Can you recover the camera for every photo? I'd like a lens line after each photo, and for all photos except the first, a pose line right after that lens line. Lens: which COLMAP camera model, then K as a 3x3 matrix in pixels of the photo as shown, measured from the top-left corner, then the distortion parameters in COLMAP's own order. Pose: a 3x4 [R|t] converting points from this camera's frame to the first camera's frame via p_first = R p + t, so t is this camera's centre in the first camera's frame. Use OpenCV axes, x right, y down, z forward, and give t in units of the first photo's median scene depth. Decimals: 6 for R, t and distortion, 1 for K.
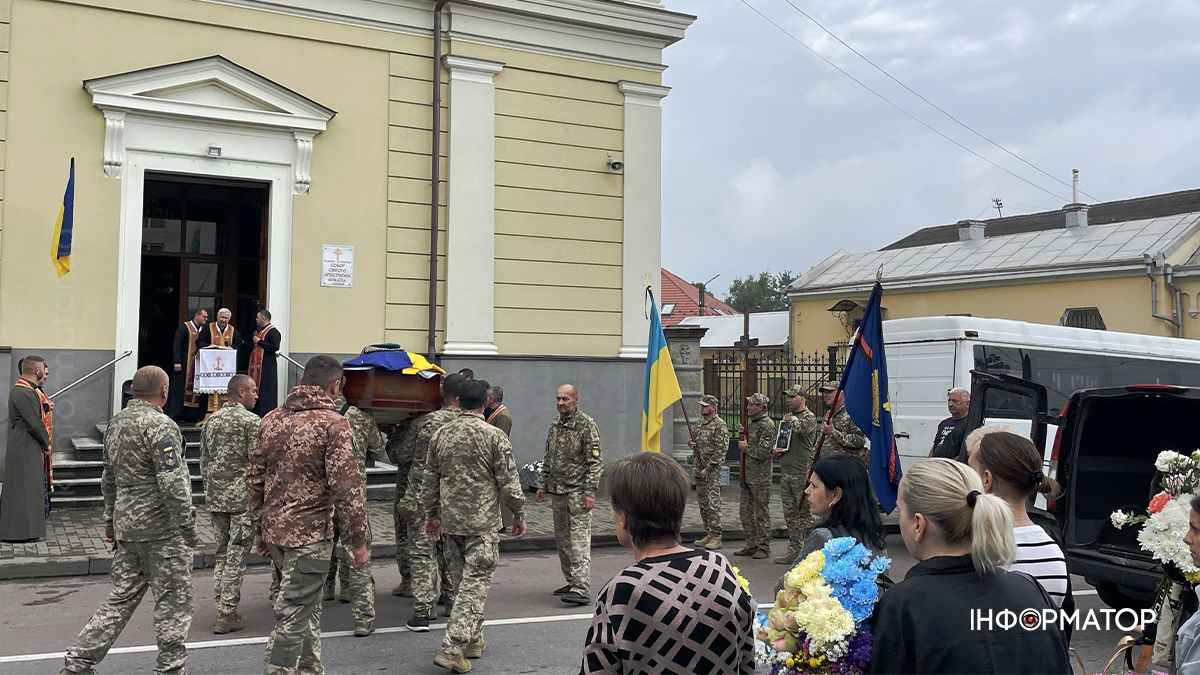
lens RADIAL K [[1040.7, 0, 560.9], [0, 1040.7, 290.5], [0, 0, 1]] dist [0.058920, -0.066775]
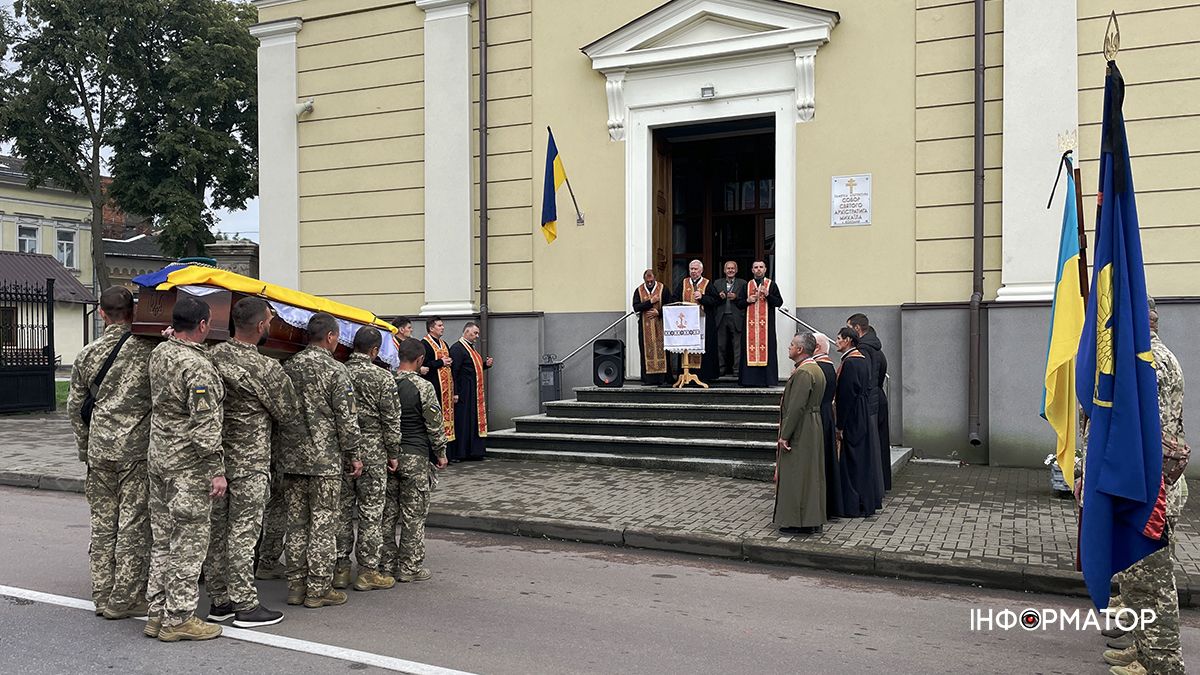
lens RADIAL K [[1006.8, 0, 600.0], [0, 1006.8, 337.5], [0, 0, 1]] dist [0.062149, -0.070676]
pose [[0.623915, -0.026355, -0.781048, 0.280775], [0.069719, 0.997323, 0.022040, 0.052528], [0.778376, -0.068205, 0.624082, 0.340984]]
